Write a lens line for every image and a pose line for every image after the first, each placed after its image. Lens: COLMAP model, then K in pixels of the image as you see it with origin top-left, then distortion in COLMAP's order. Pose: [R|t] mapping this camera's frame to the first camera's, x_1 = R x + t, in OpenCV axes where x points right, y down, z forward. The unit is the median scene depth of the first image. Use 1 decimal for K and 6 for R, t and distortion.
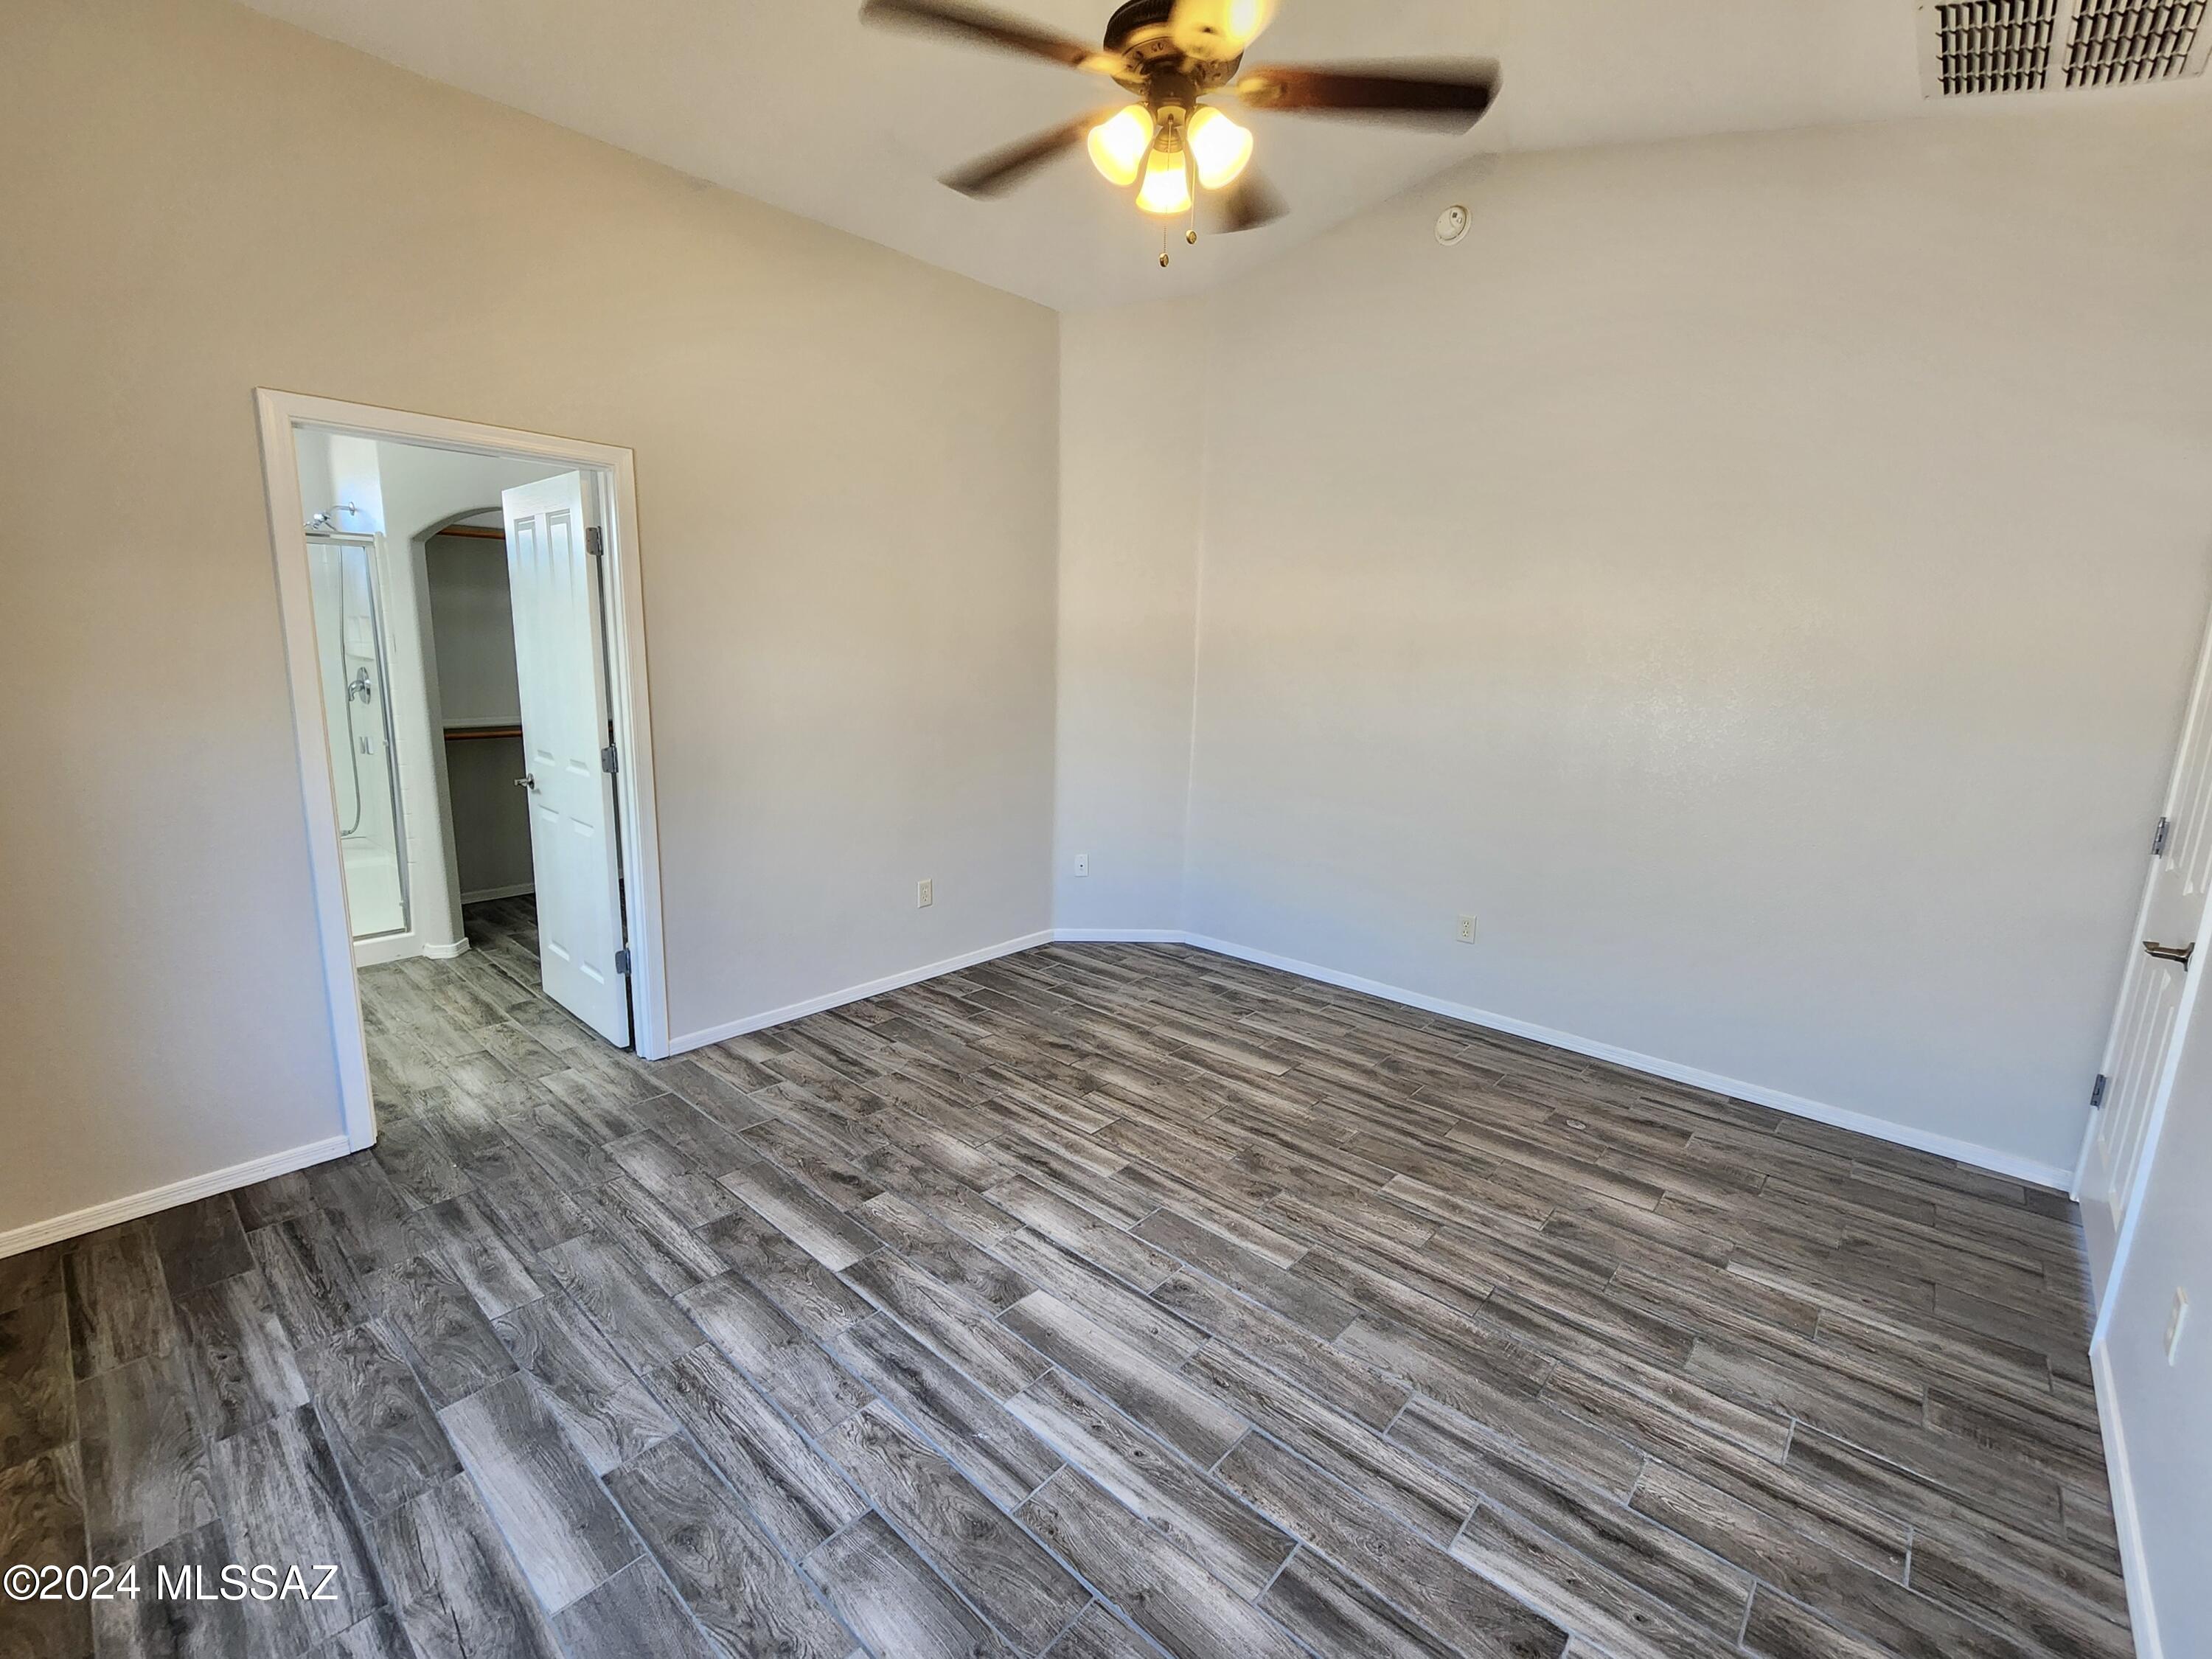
lens RADIAL K [[967.8, 0, 1094.3], [0, 967.8, 824.0], [0, 0, 1]] dist [0.004840, -0.003002]
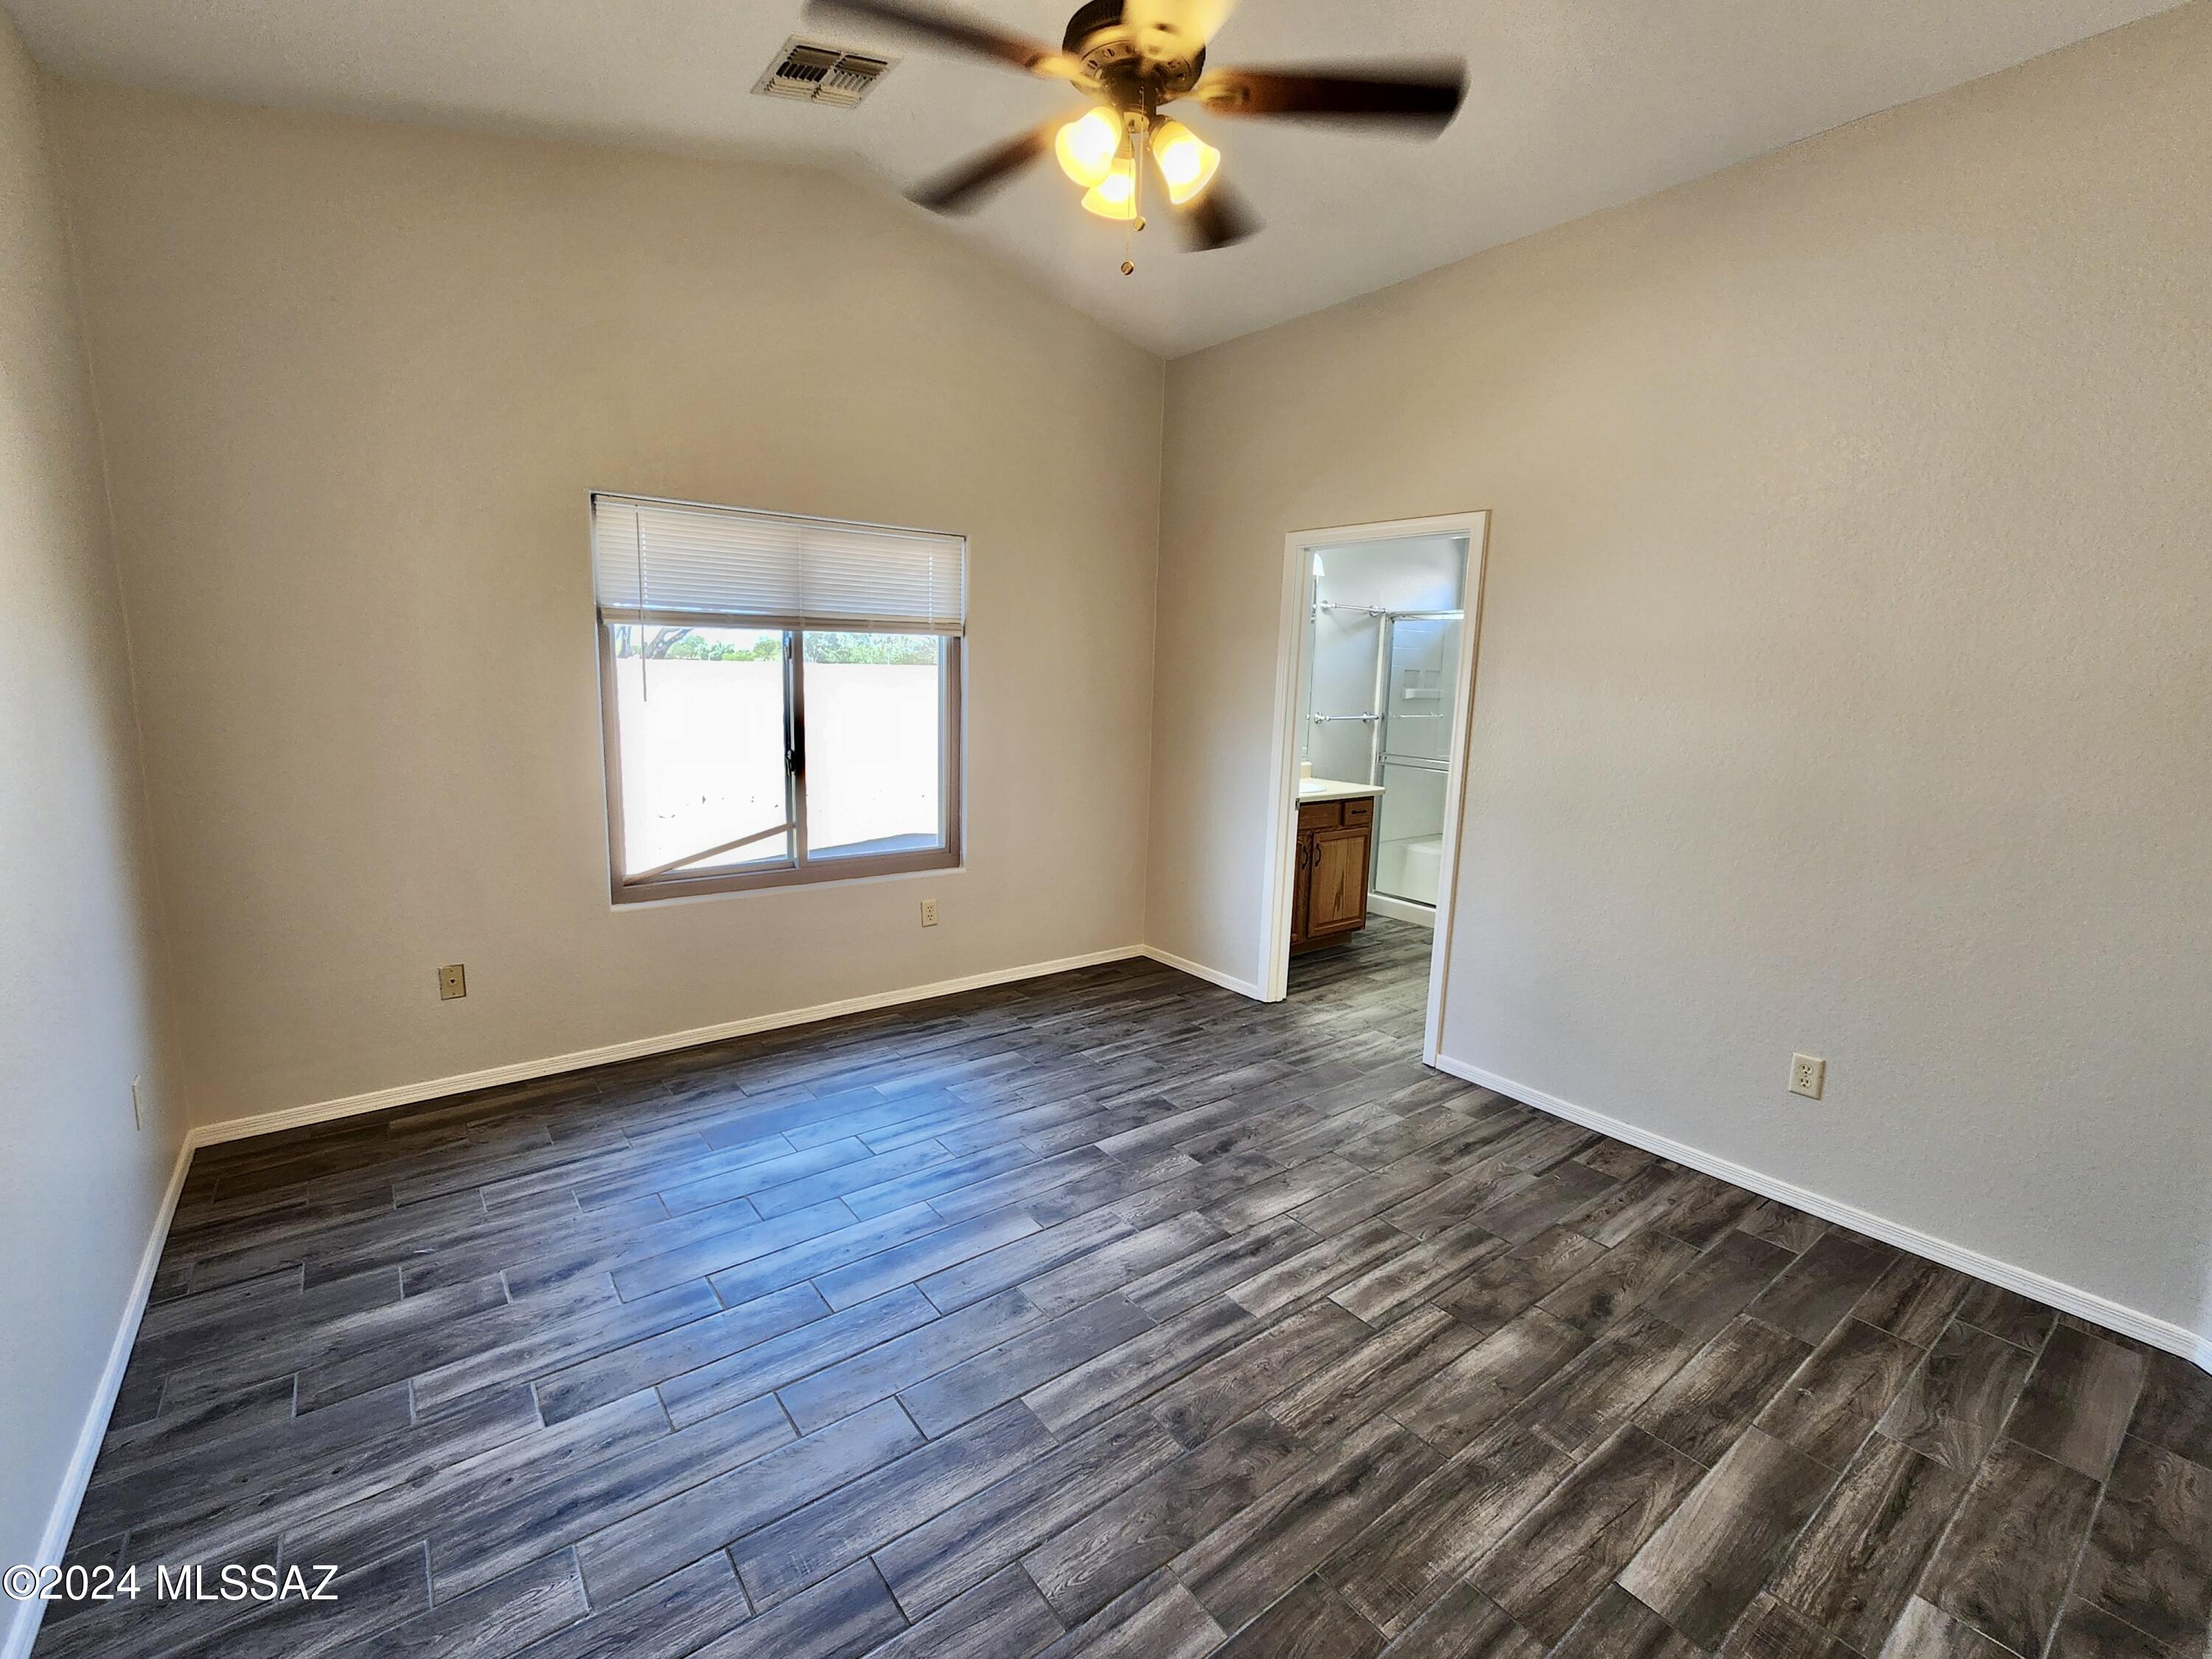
lens RADIAL K [[967.8, 0, 1094.3], [0, 967.8, 824.0], [0, 0, 1]] dist [0.004840, -0.003002]
pose [[-0.184833, 0.125675, -0.974701, 0.798254], [-0.216284, 0.962272, 0.165086, -0.144458], [0.958675, 0.241325, -0.150679, 0.906455]]
